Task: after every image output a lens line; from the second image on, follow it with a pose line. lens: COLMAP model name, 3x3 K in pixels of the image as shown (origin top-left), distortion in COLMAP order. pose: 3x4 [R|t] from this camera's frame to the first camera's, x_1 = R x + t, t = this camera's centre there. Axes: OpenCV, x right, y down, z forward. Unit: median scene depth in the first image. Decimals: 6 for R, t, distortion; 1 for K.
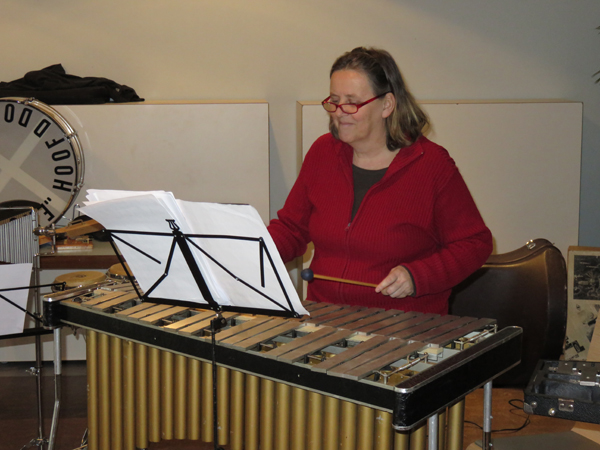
lens RADIAL K [[1156.9, 0, 300.0], [0, 1156.9, 225.0], [0, 0, 1]] dist [-0.036594, -0.202460]
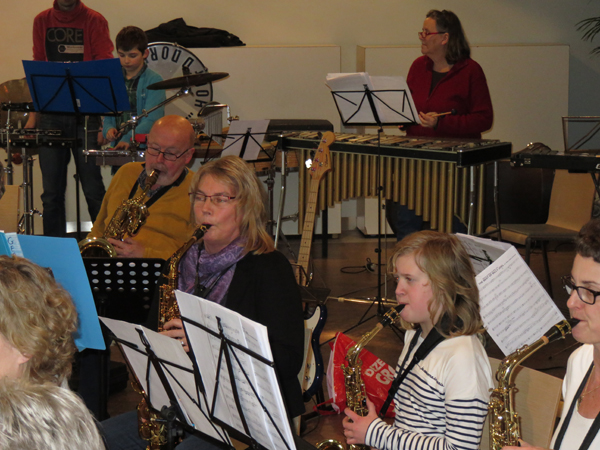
lens RADIAL K [[1658.3, 0, 300.0], [0, 1658.3, 225.0], [0, 0, 1]] dist [0.038842, -0.310198]
pose [[0.999418, -0.007629, 0.033259, -0.155649], [0.007961, 0.999920, -0.009855, 0.137570], [-0.033181, 0.010114, 0.999398, -1.056128]]
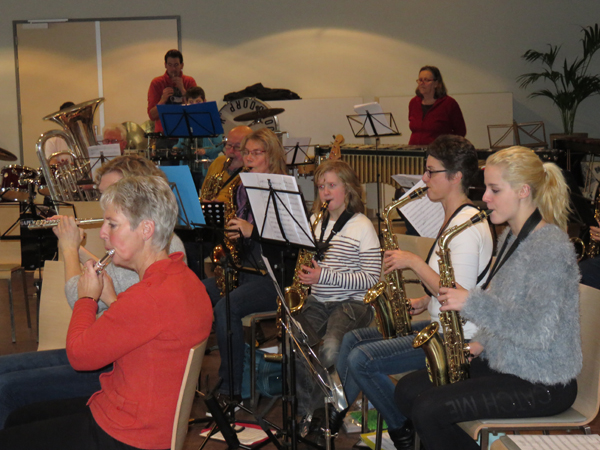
lens RADIAL K [[1240.7, 0, 300.0], [0, 1240.7, 225.0], [0, 0, 1]] dist [-0.142645, 0.234155]
pose [[0.999169, -0.032515, -0.024594, -0.104534], [0.031550, 0.998755, -0.038647, 0.228534], [0.025820, 0.037839, 0.998950, -1.356484]]
